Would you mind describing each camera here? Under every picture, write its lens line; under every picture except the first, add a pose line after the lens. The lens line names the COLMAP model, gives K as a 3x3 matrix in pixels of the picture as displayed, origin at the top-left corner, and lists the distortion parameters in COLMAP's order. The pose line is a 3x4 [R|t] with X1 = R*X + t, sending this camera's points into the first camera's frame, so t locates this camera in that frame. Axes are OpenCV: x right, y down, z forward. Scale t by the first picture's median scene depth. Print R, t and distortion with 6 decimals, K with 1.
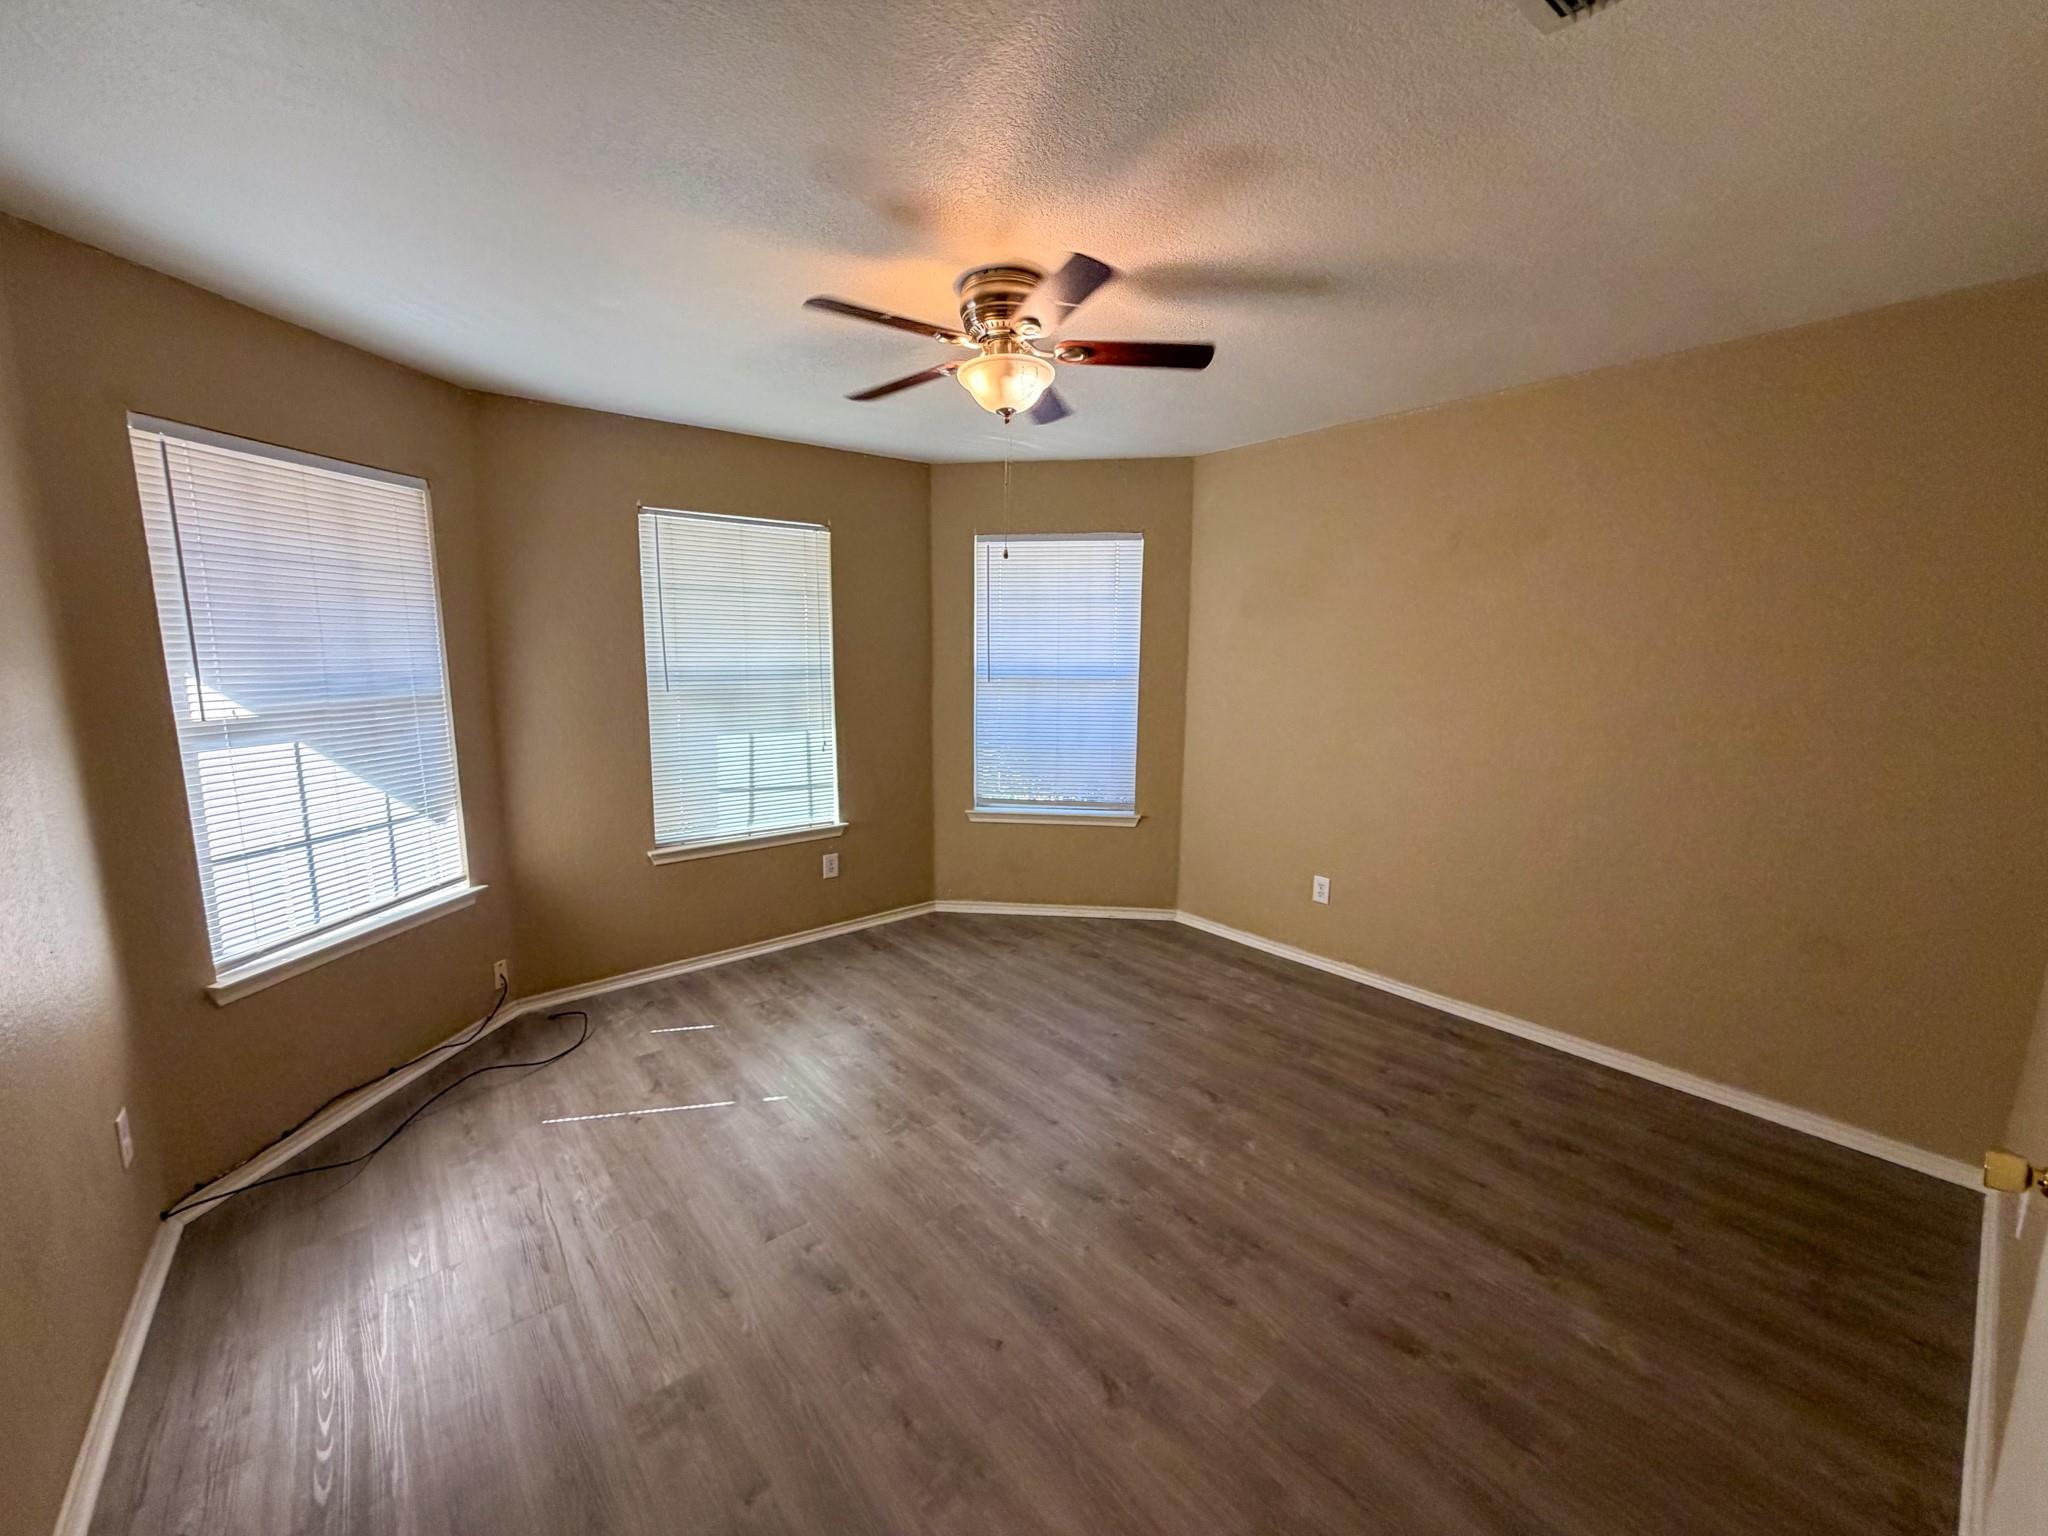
lens RADIAL K [[815.9, 0, 1018.4], [0, 815.9, 769.1], [0, 0, 1]] dist [0.000212, -0.000440]
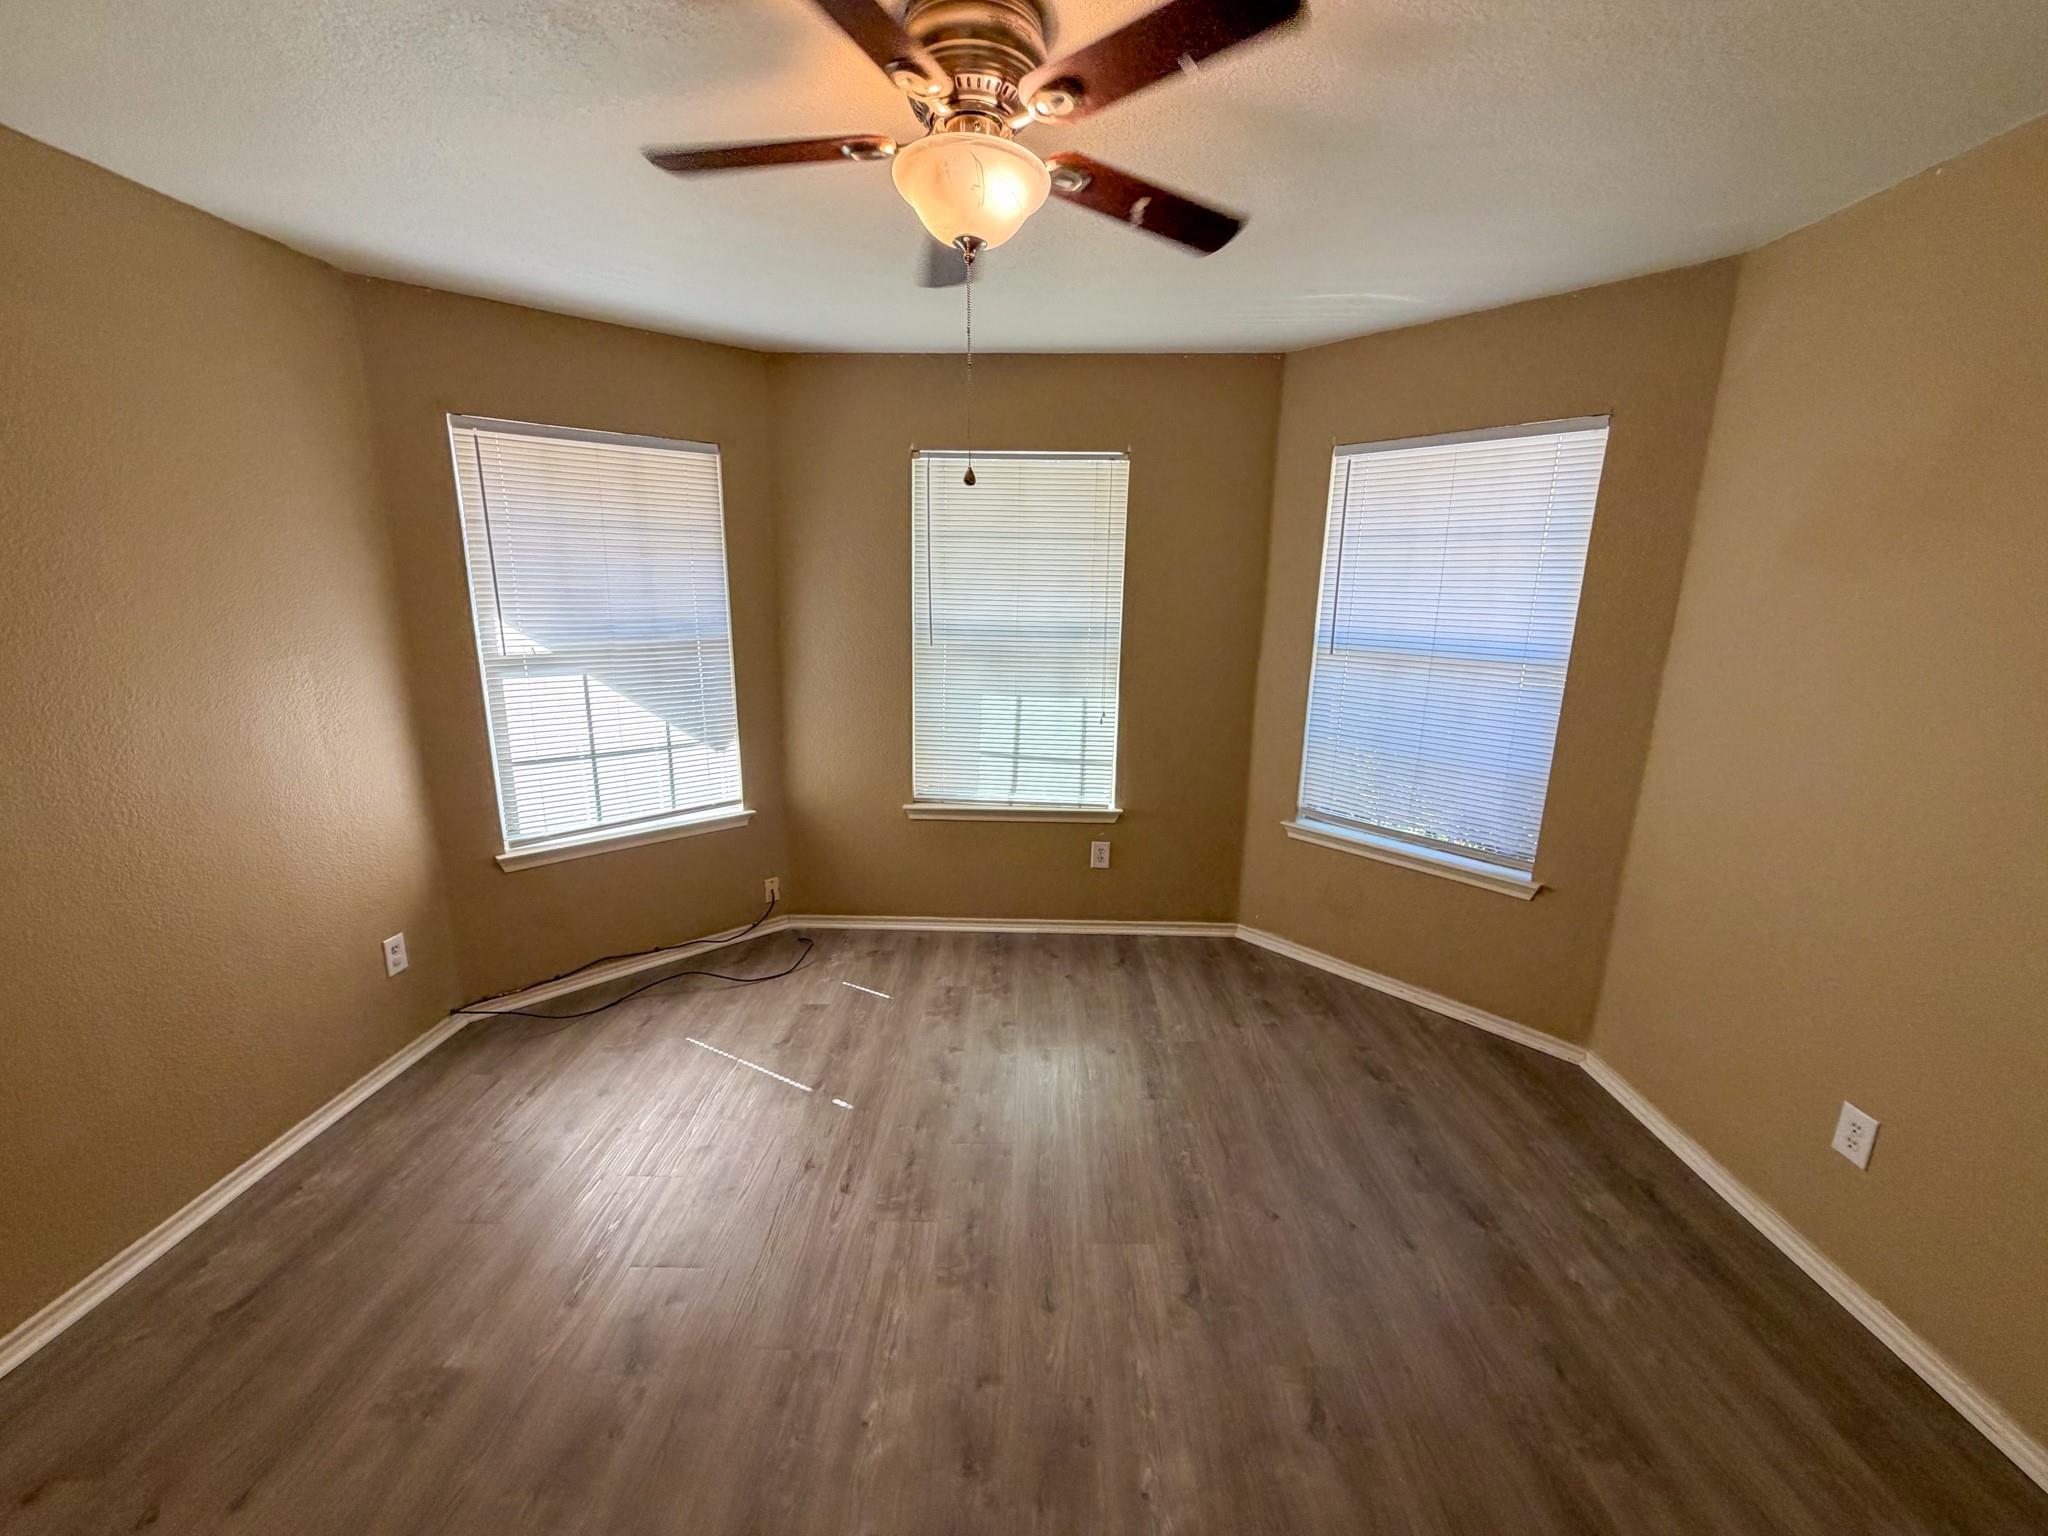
lens RADIAL K [[815.9, 0, 1018.4], [0, 815.9, 769.1], [0, 0, 1]] dist [0.000212, -0.000440]
pose [[0.753699, 0.156291, -0.638366, 0.344665], [-0.109547, 0.987600, 0.112455, -0.084368], [0.648025, -0.014826, 0.761474, 0.395971]]
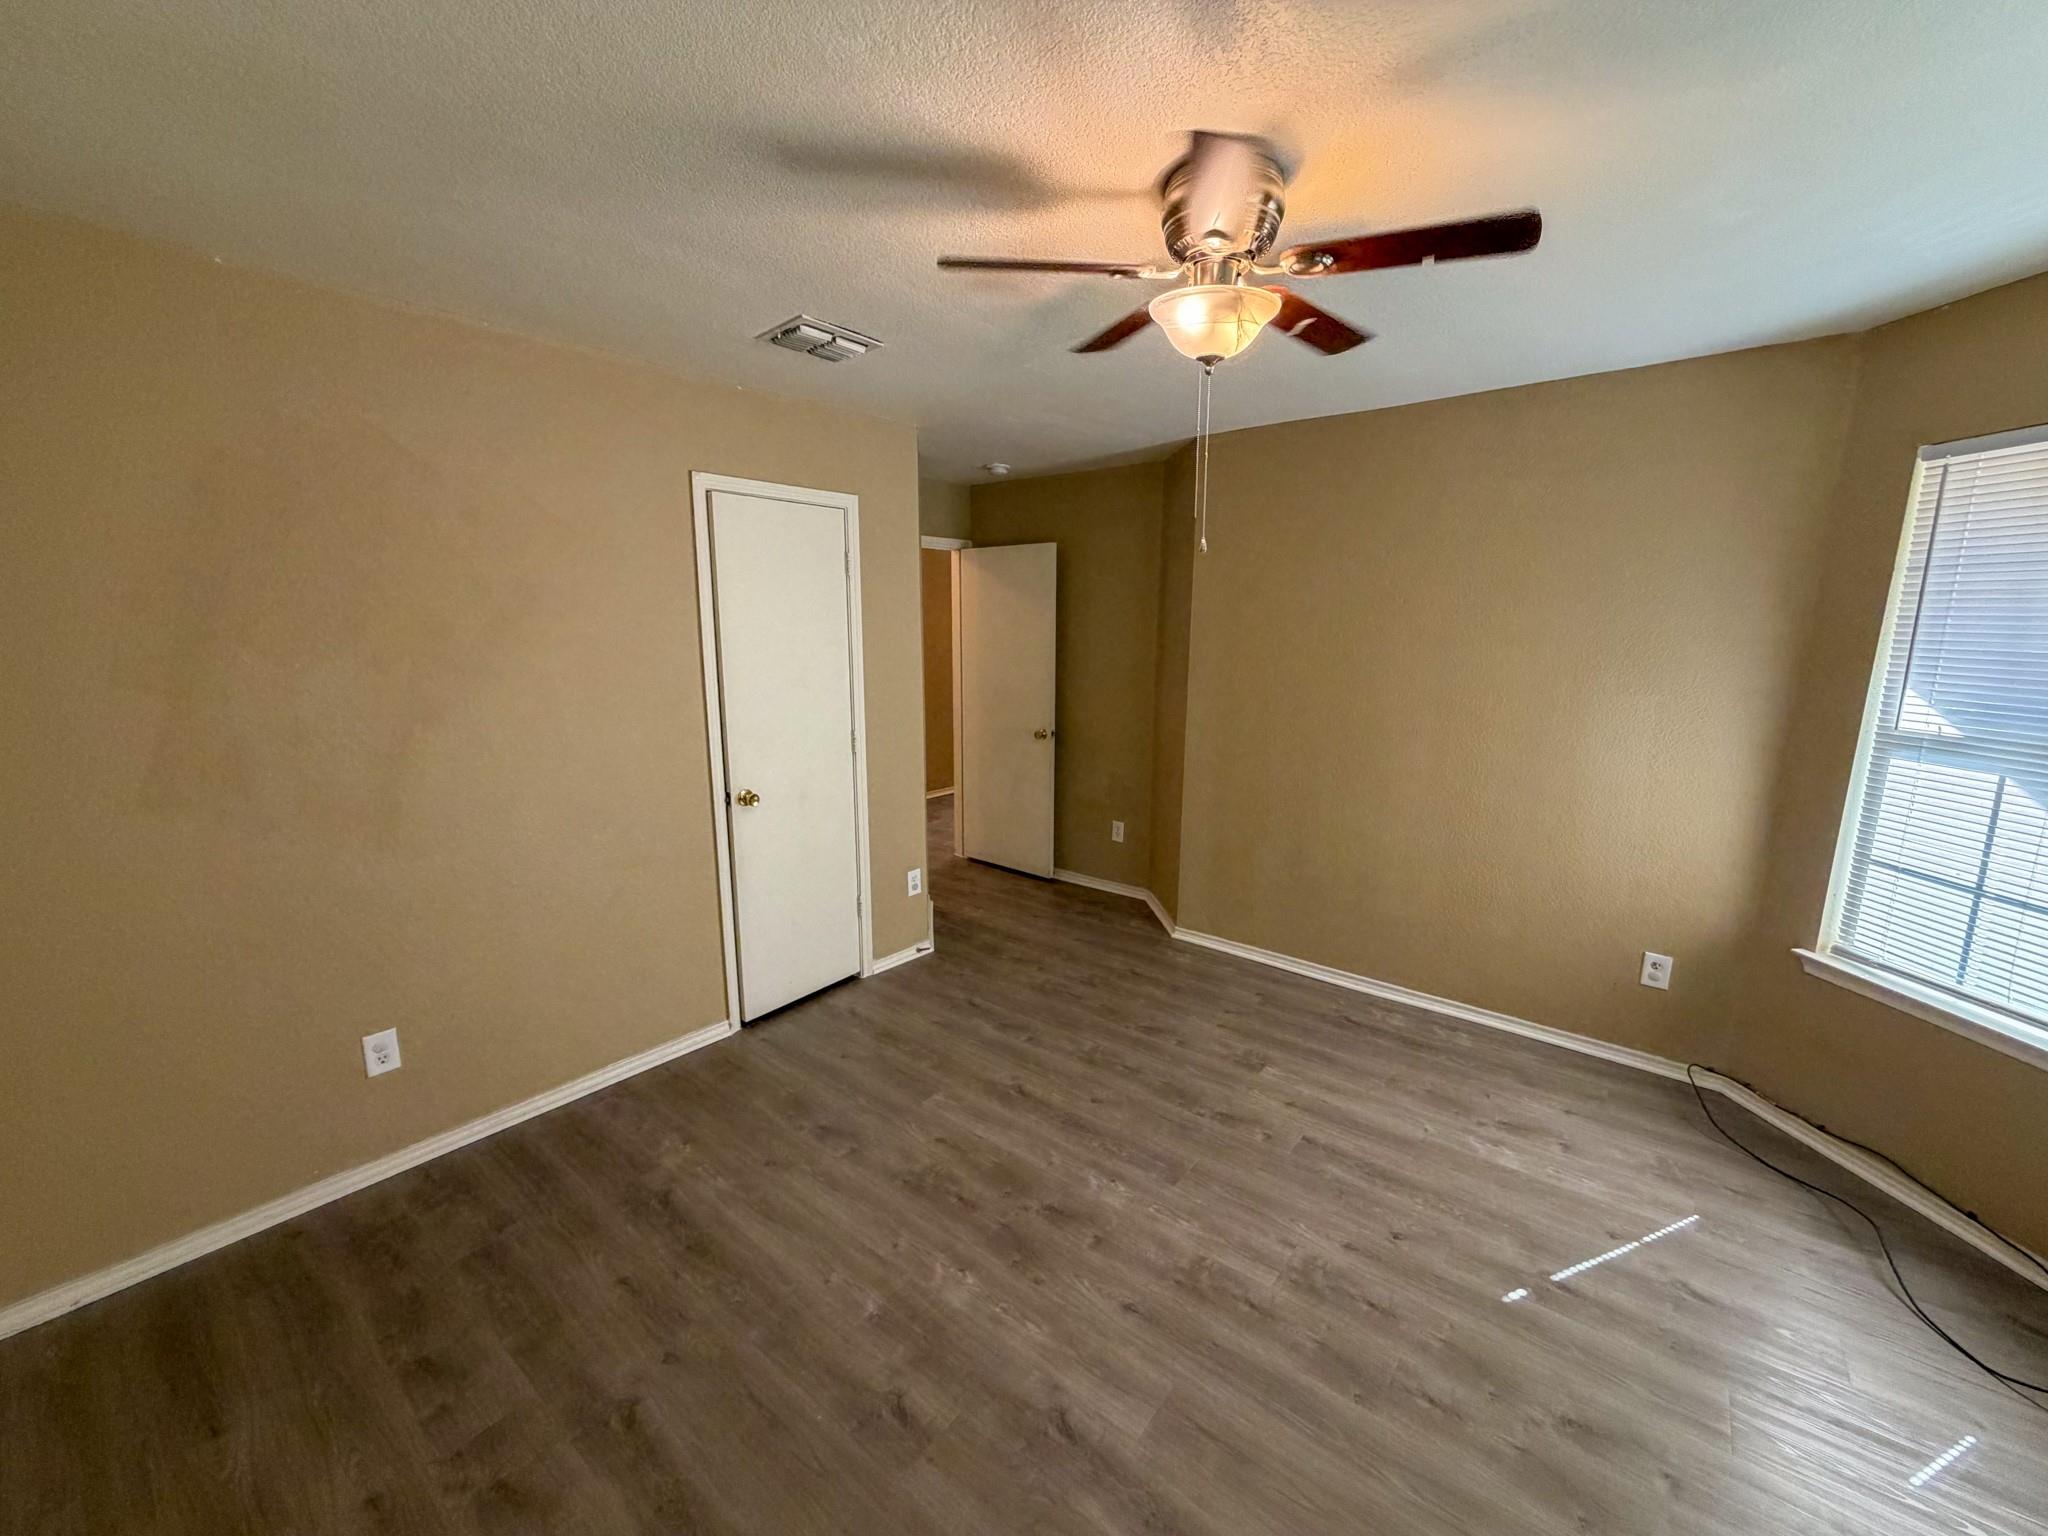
lens RADIAL K [[815.9, 0, 1018.4], [0, 815.9, 769.1], [0, 0, 1]] dist [0.000212, -0.000440]
pose [[-0.982136, 0.030684, -0.185654, 0.228901], [-0.031422, 0.946020, 0.322582, -0.231140], [0.185531, 0.322653, -0.928156, 1.308365]]
